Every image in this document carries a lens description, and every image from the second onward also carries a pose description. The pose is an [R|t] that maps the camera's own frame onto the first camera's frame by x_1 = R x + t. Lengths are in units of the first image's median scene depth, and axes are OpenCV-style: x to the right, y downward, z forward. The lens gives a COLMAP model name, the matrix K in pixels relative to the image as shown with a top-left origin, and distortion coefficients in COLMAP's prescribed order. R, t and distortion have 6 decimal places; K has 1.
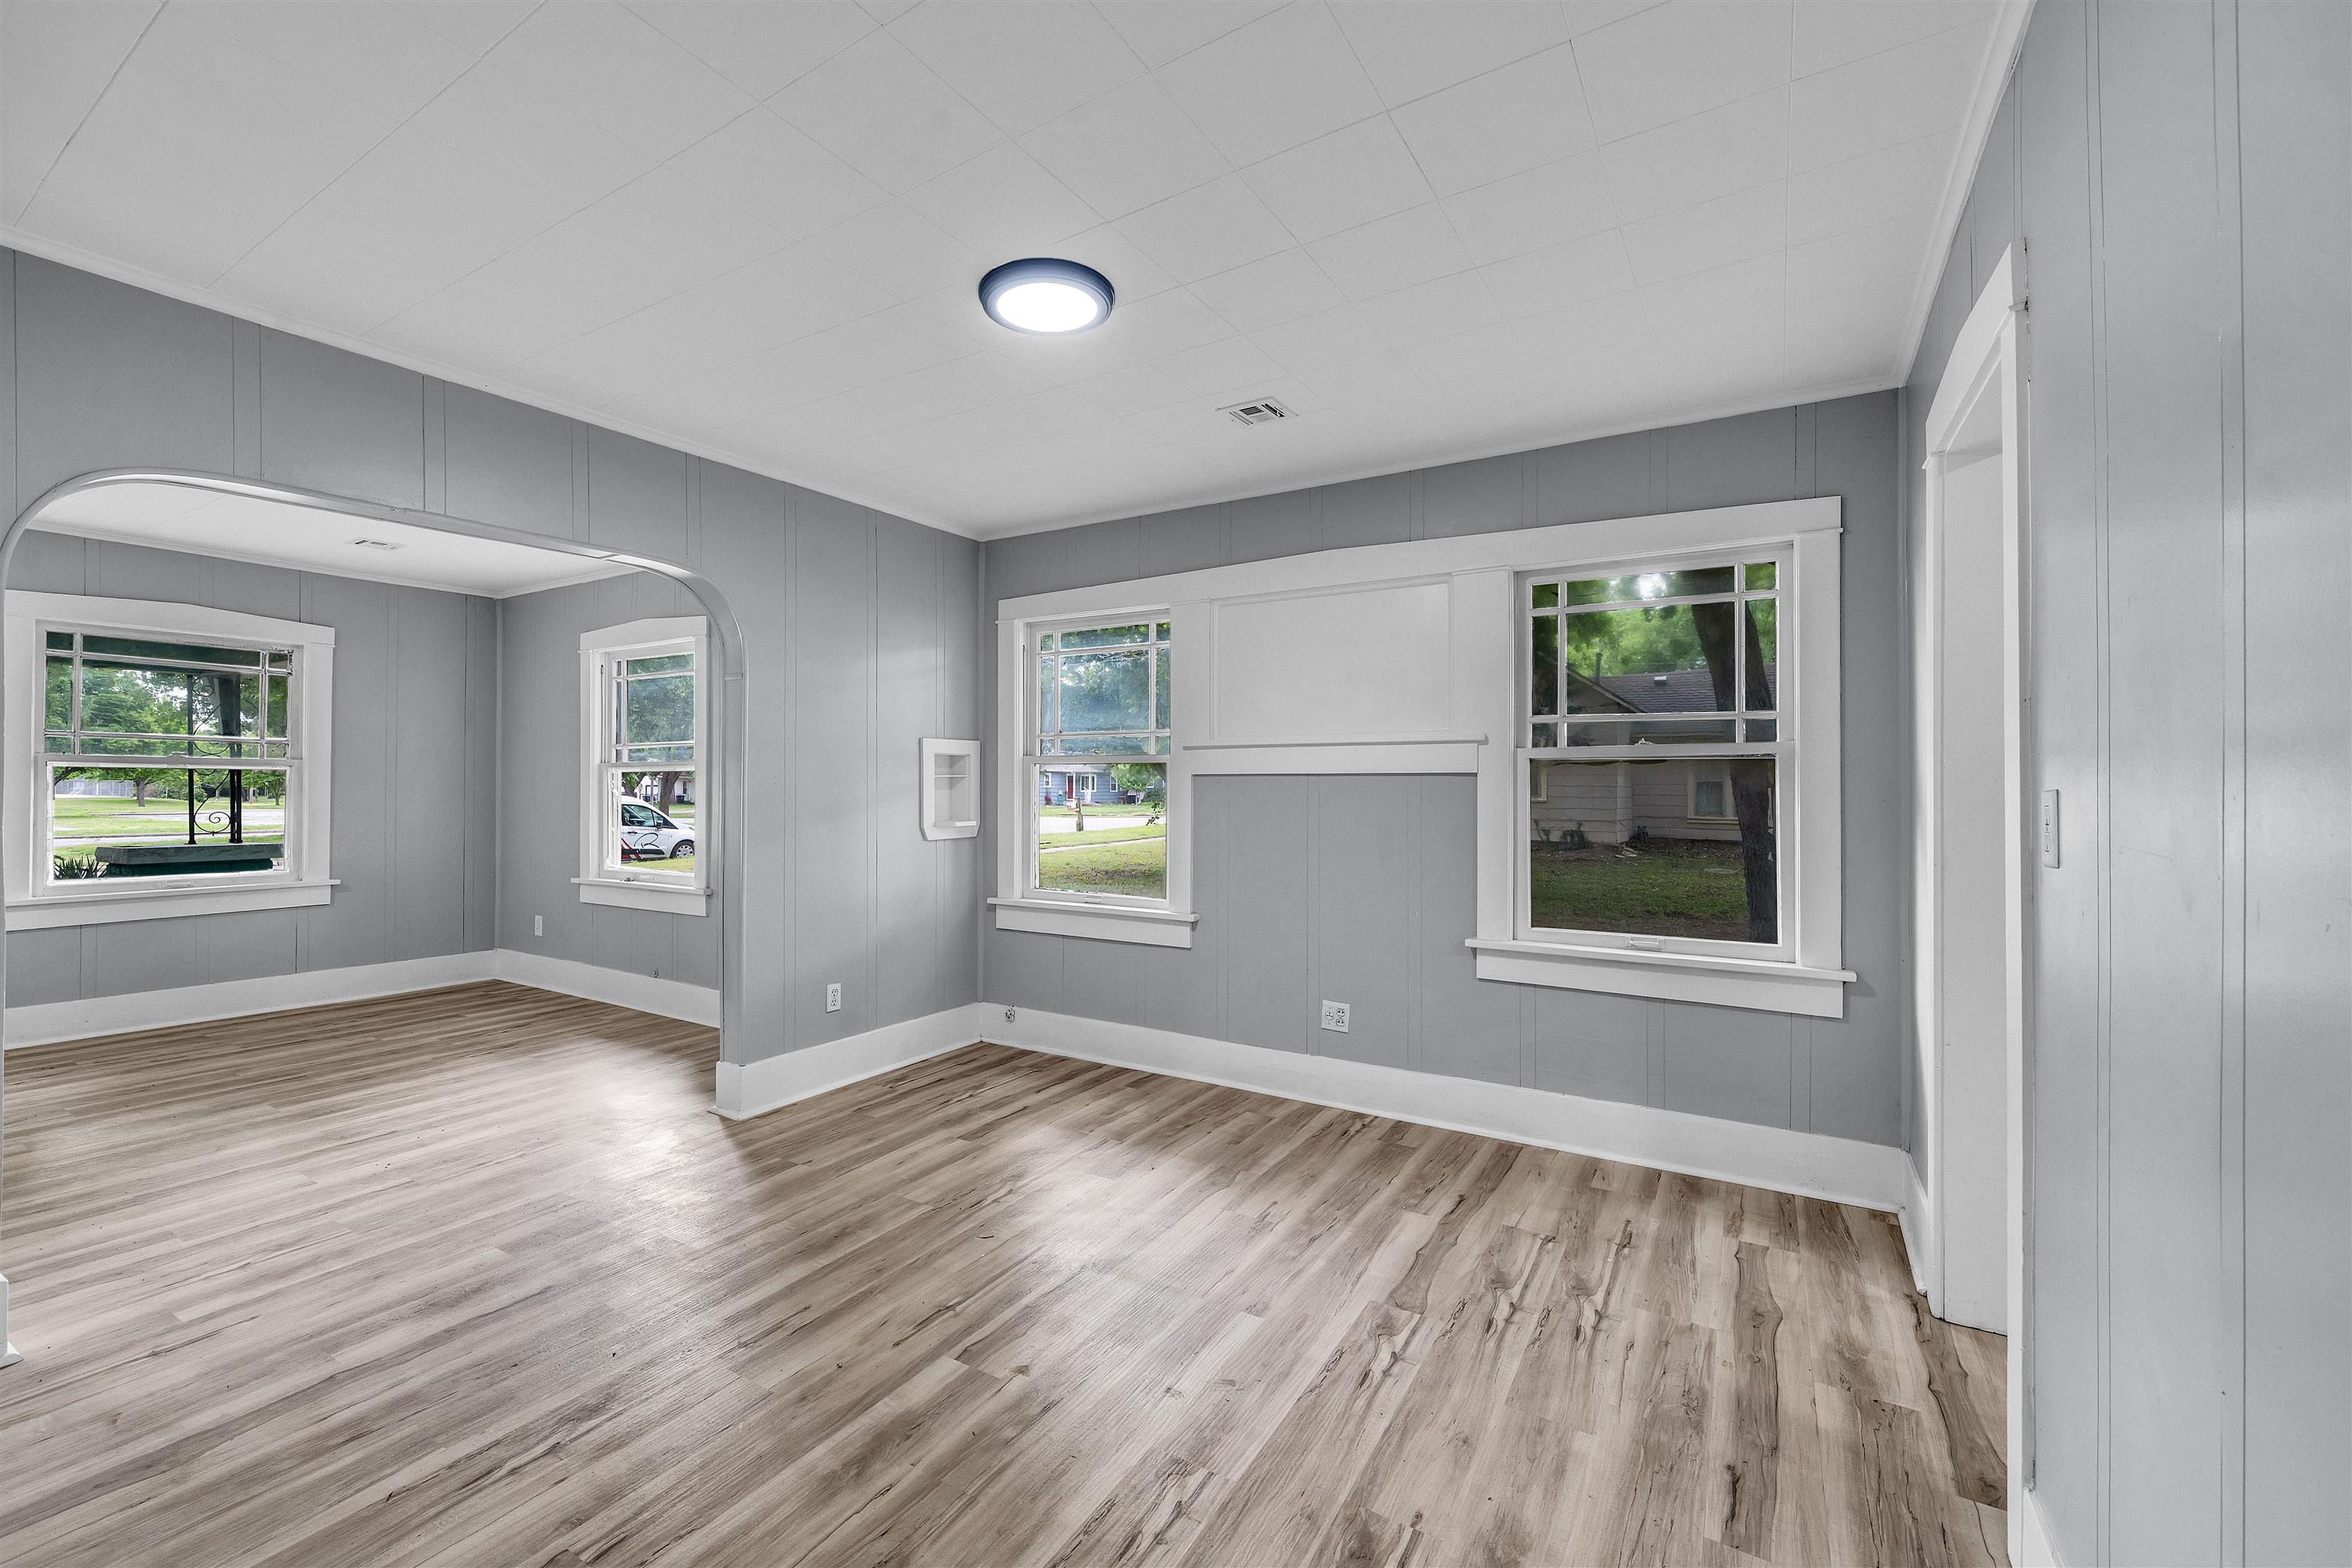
lens RADIAL K [[965.3, 0, 1173.3], [0, 965.3, 777.8], [0, 0, 1]] dist [-0.001185, -0.000649]
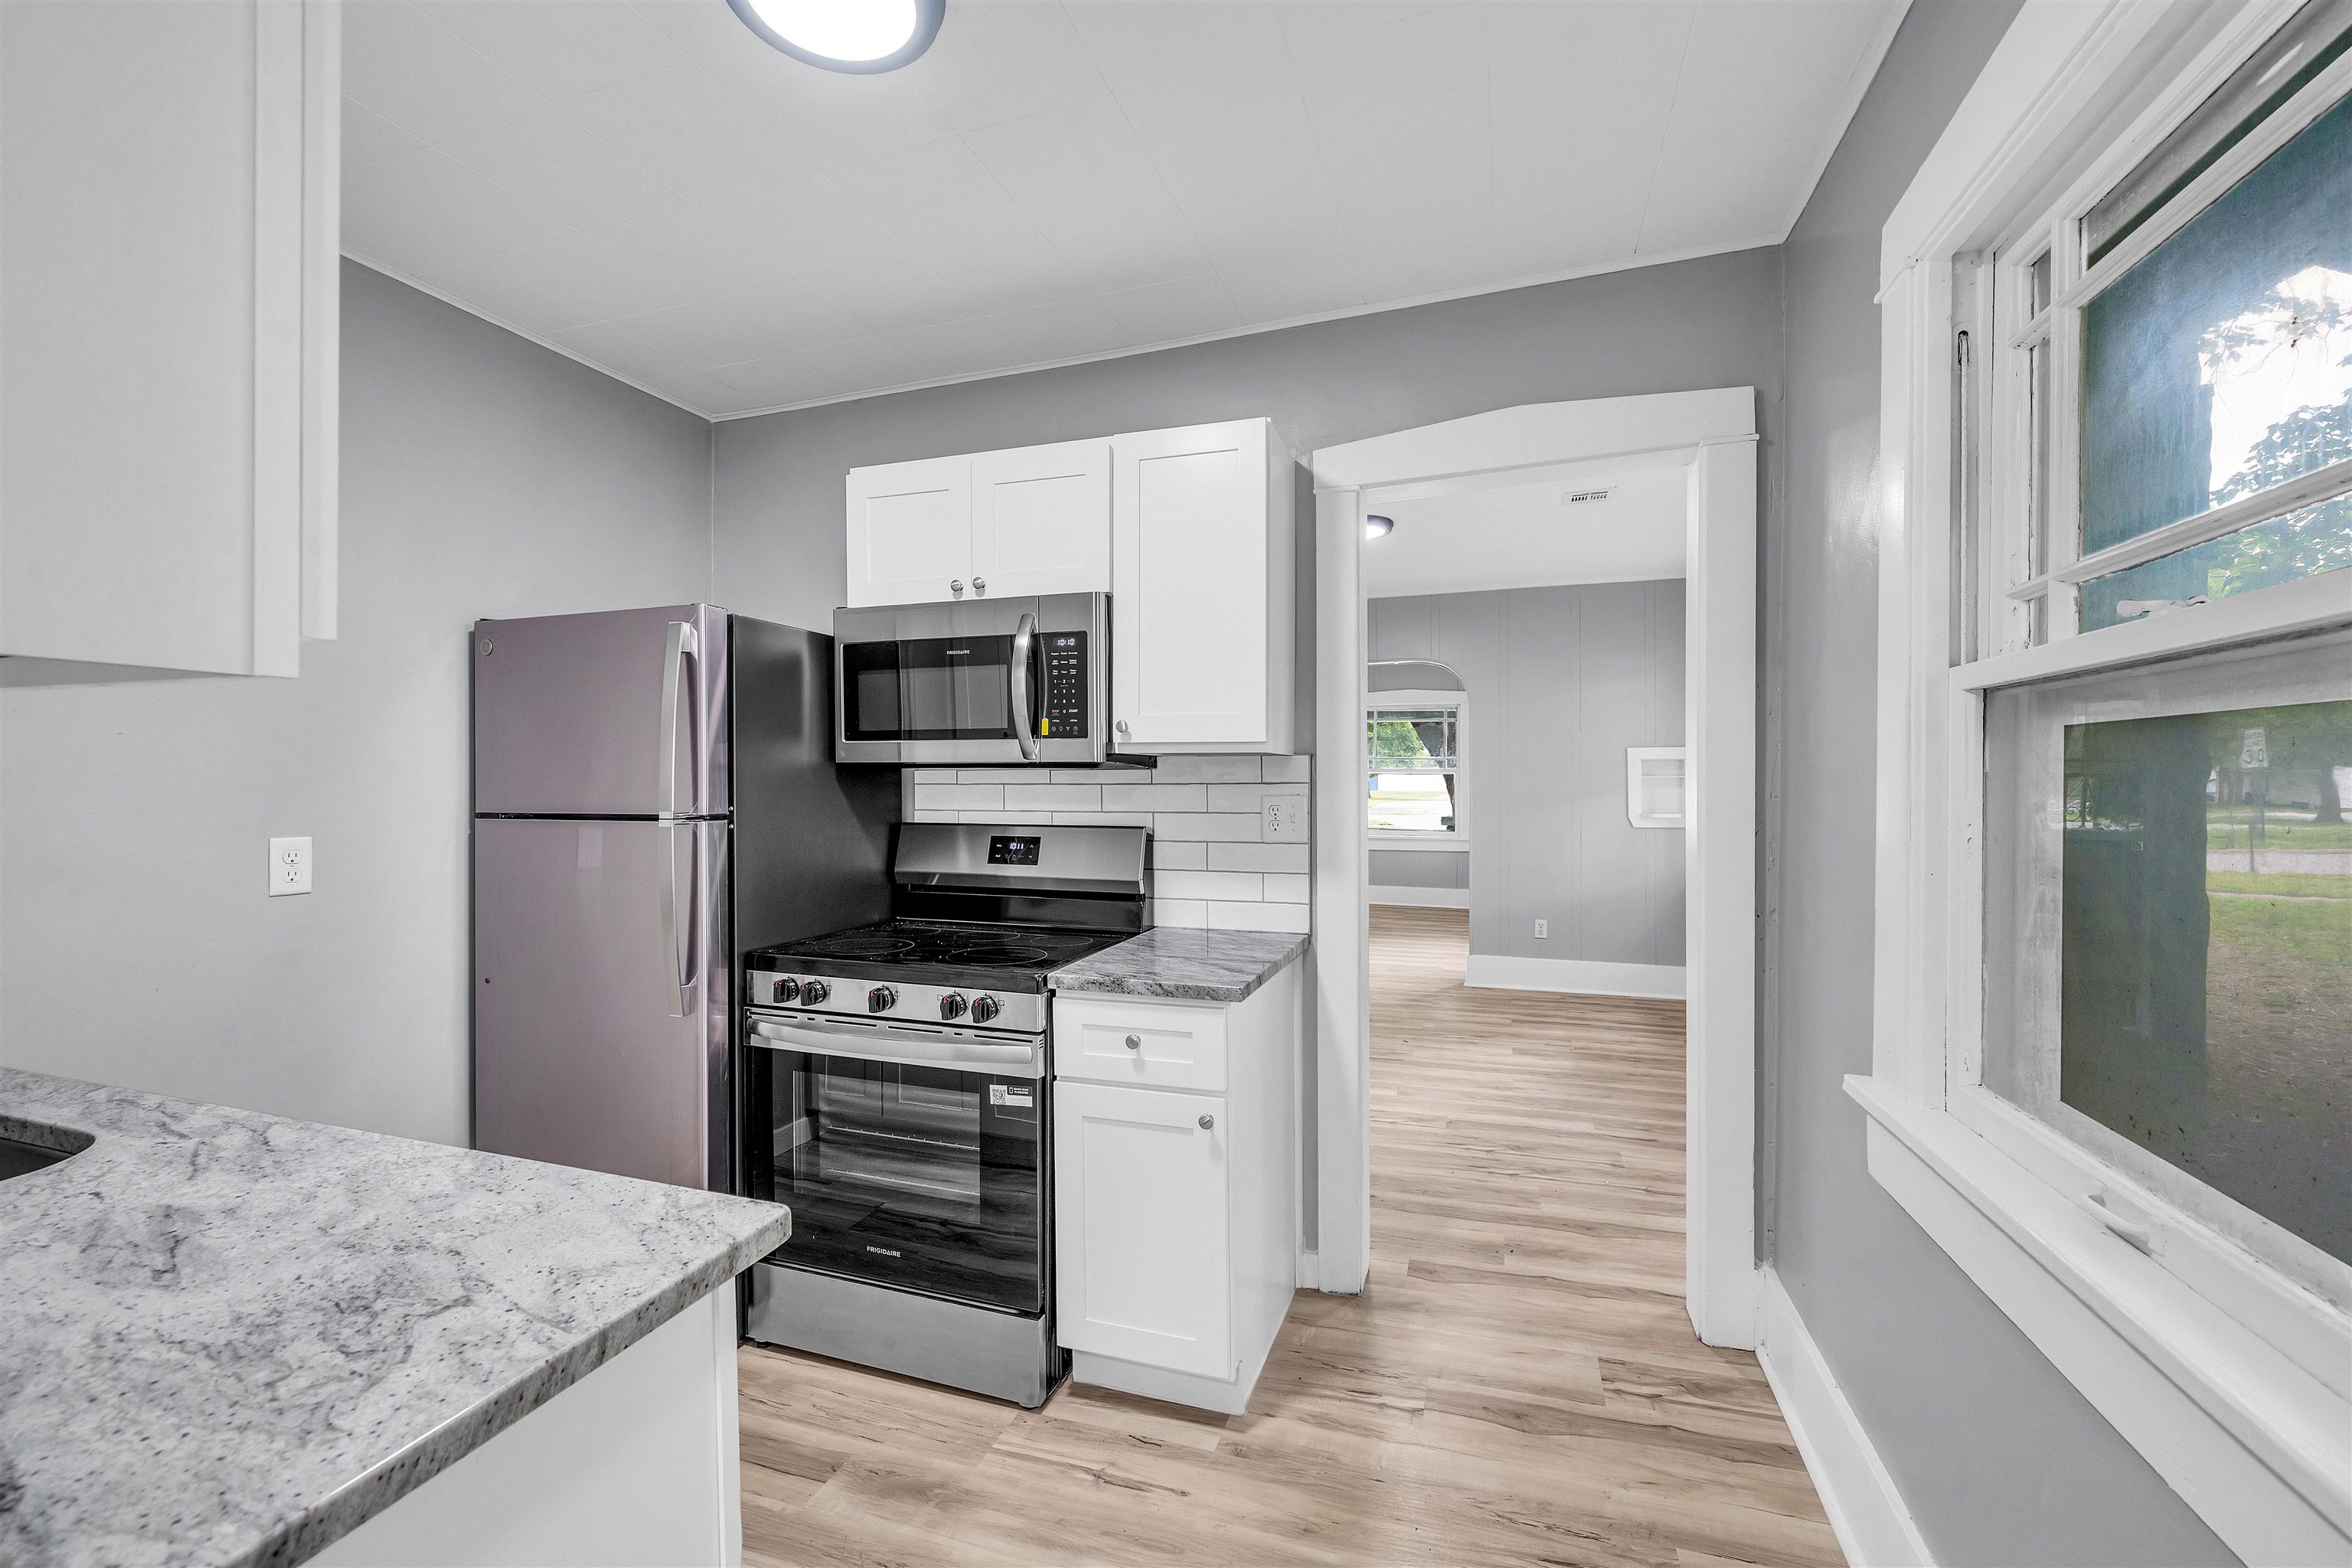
lens RADIAL K [[965.3, 0, 1180.6], [0, 965.3, 783.1], [0, 0, 1]] dist [-0.001185, -0.000649]
pose [[0.226085, 0.002395, -0.974105, 1.193507], [0.008943, 0.999950, 0.004534, -0.008380], [0.974067, -0.009736, 0.226052, 0.166153]]
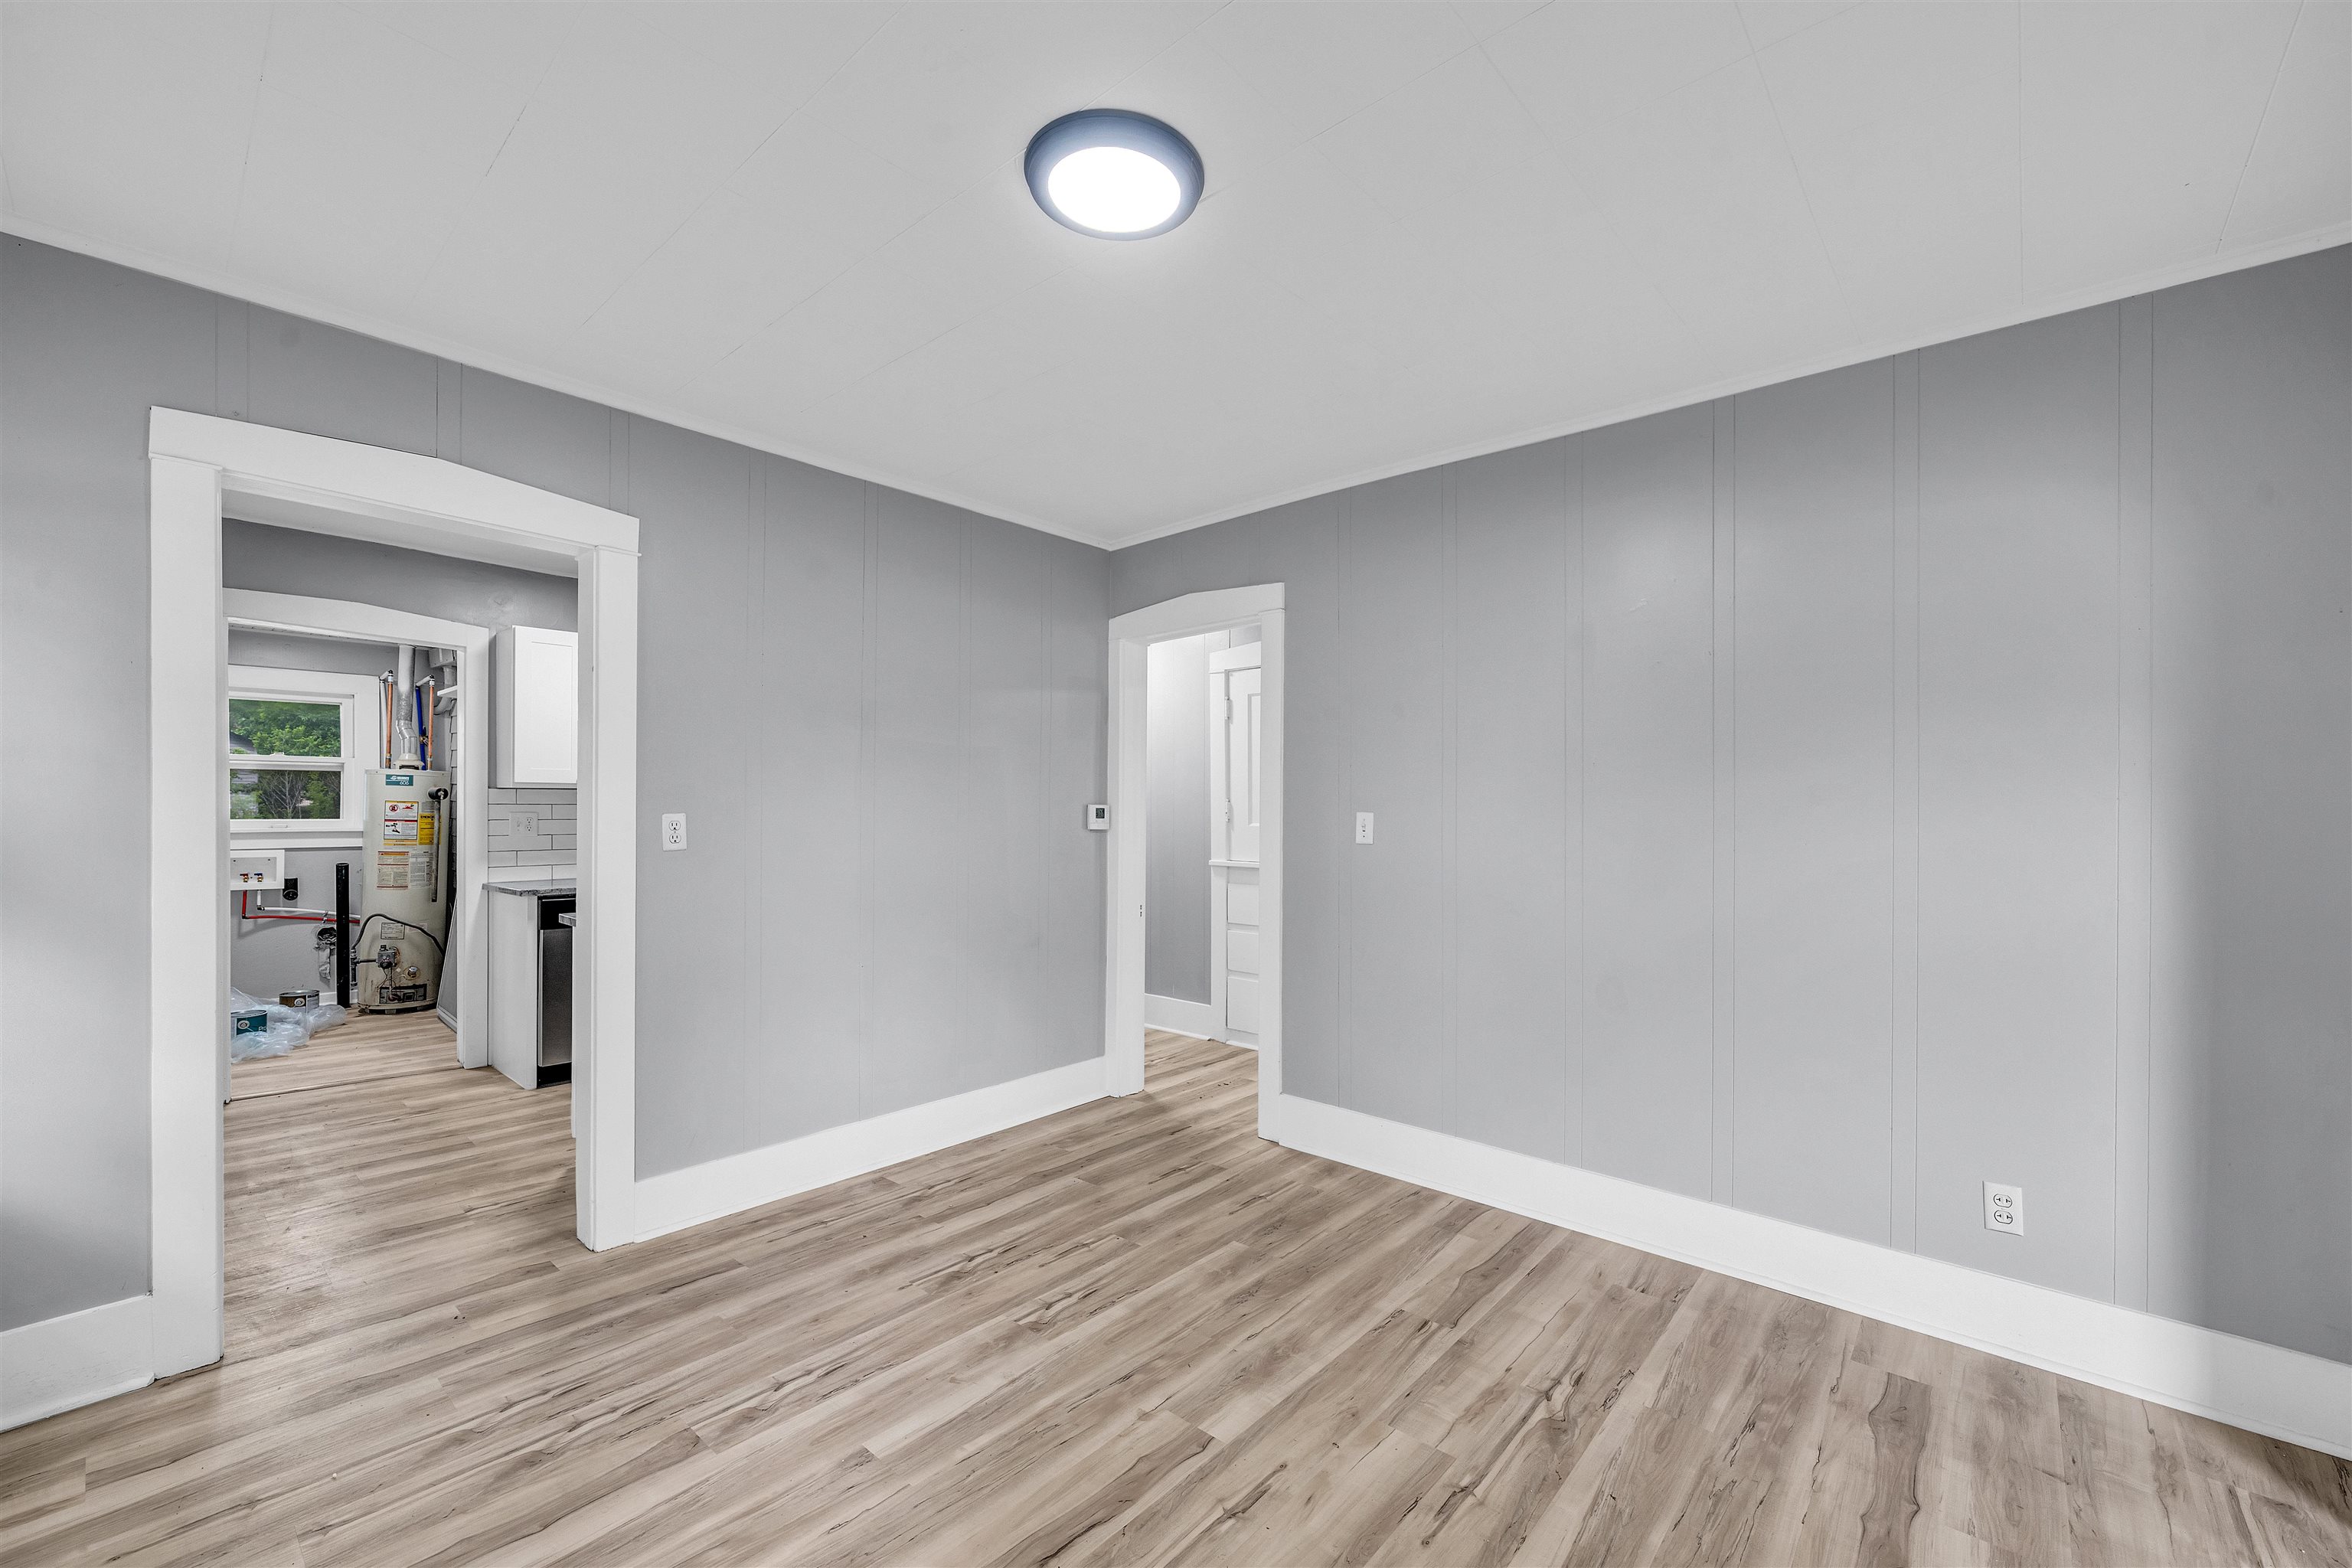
lens RADIAL K [[965.3, 0, 1170.2], [0, 965.3, 806.1], [0, 0, 1]] dist [-0.001185, -0.000649]
pose [[-0.983646, -0.008834, 0.179896, -0.227570], [-0.008822, 0.999961, 0.000867, -0.005576], [-0.179896, -0.000735, -0.983685, 1.263714]]
